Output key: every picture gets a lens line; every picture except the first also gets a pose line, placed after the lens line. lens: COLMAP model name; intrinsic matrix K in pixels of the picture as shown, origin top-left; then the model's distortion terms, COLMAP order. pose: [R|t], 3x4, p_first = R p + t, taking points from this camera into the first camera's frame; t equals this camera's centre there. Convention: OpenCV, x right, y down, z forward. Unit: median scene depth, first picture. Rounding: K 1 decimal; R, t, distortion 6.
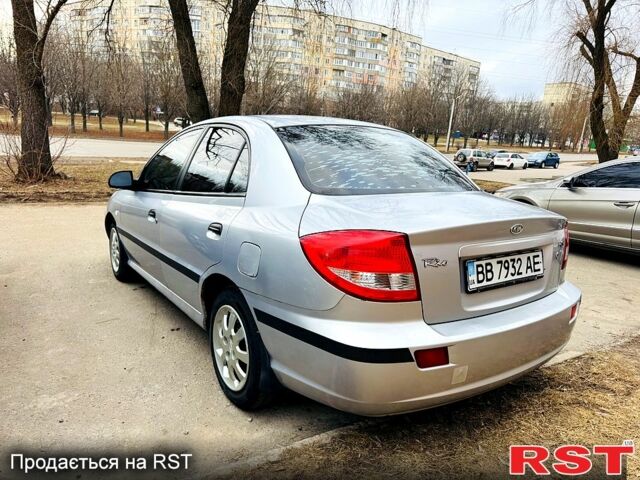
lens RADIAL K [[446.0, 0, 320.0], [0, 446.0, 240.0], [0, 0, 1]] dist [0.001490, -0.003703]
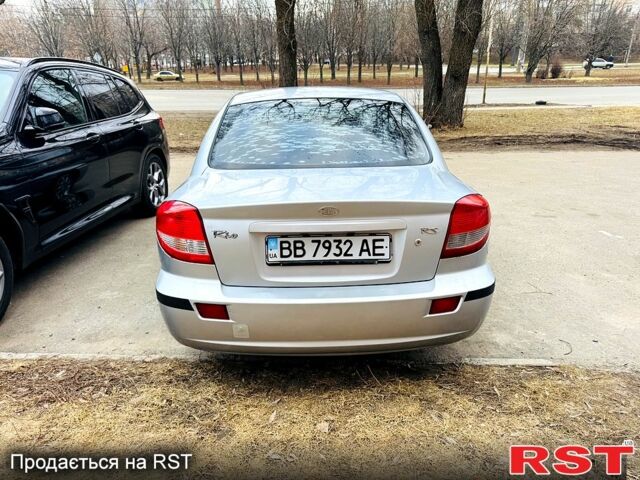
lens RADIAL K [[446.0, 0, 320.0], [0, 446.0, 240.0], [0, 0, 1]] dist [0.001490, -0.003703]
pose [[0.846341, 0.118451, -0.519303, 0.952237], [-0.056715, 0.989457, 0.133259, -0.093231], [0.529613, -0.083330, 0.844136, 0.120348]]
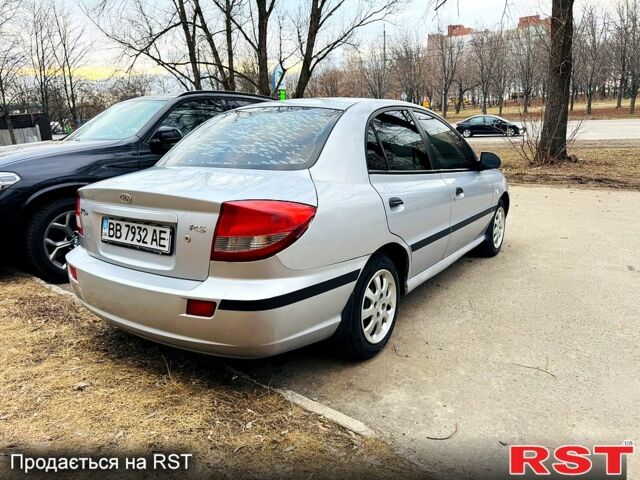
lens RADIAL K [[446.0, 0, 320.0], [0, 446.0, 240.0], [0, 0, 1]] dist [0.001490, -0.003703]
pose [[0.368561, 0.167267, -0.914431, 1.667730], [-0.134931, 0.982887, 0.125405, -0.129761], [0.919759, 0.077166, 0.384823, 1.014754]]
